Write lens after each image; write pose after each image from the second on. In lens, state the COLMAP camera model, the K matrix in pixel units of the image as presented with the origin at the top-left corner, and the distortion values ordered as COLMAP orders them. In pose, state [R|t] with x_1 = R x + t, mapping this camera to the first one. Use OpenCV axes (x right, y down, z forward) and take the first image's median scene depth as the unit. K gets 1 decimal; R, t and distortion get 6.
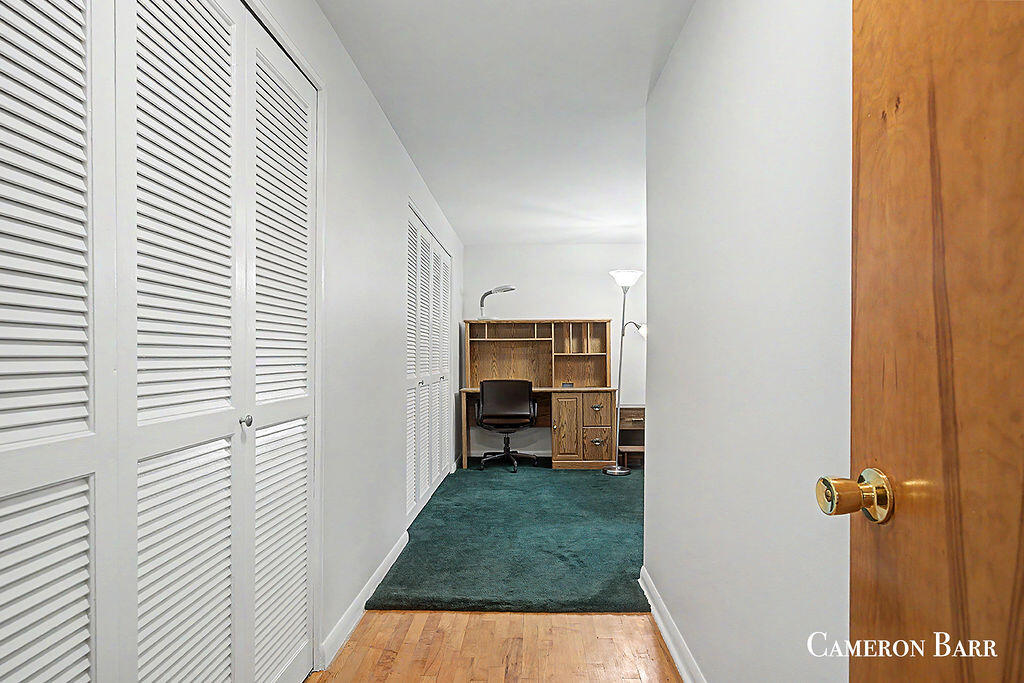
lens RADIAL K [[524.9, 0, 511.9], [0, 524.9, 344.7], [0, 0, 1]] dist [-0.008599, 0.005772]
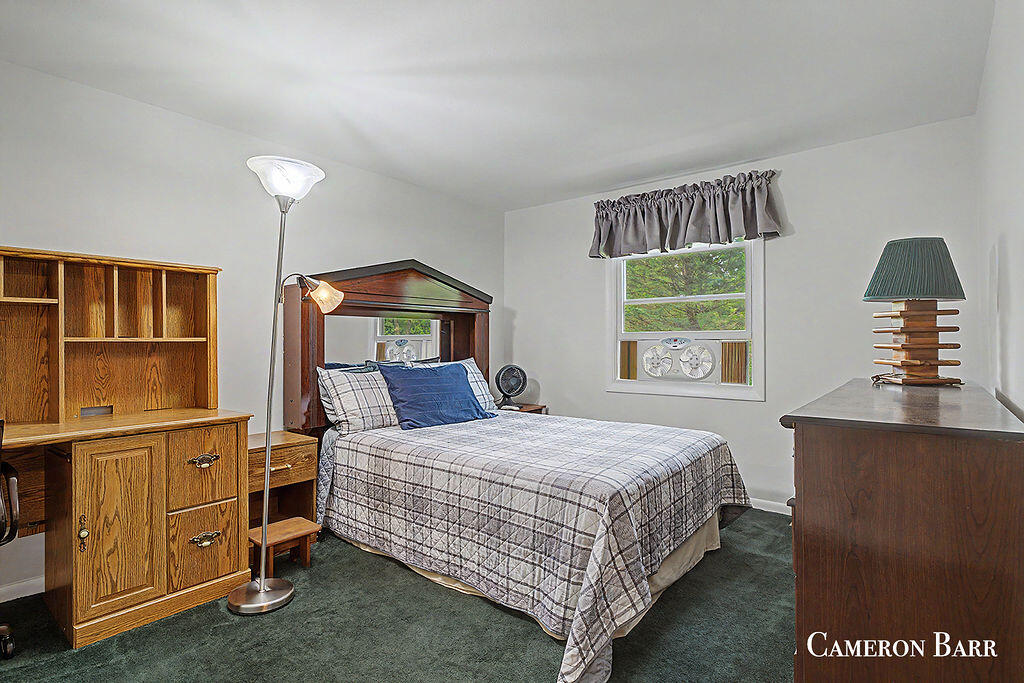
lens RADIAL K [[524.9, 0, 513.1], [0, 524.9, 341.7], [0, 0, 1]] dist [-0.008599, 0.005772]
pose [[0.618803, 0.007722, 0.785508, -0.021687], [-0.025643, 0.999617, 0.010375, 0.006802], [-0.785128, -0.026563, 0.618764, 0.483851]]
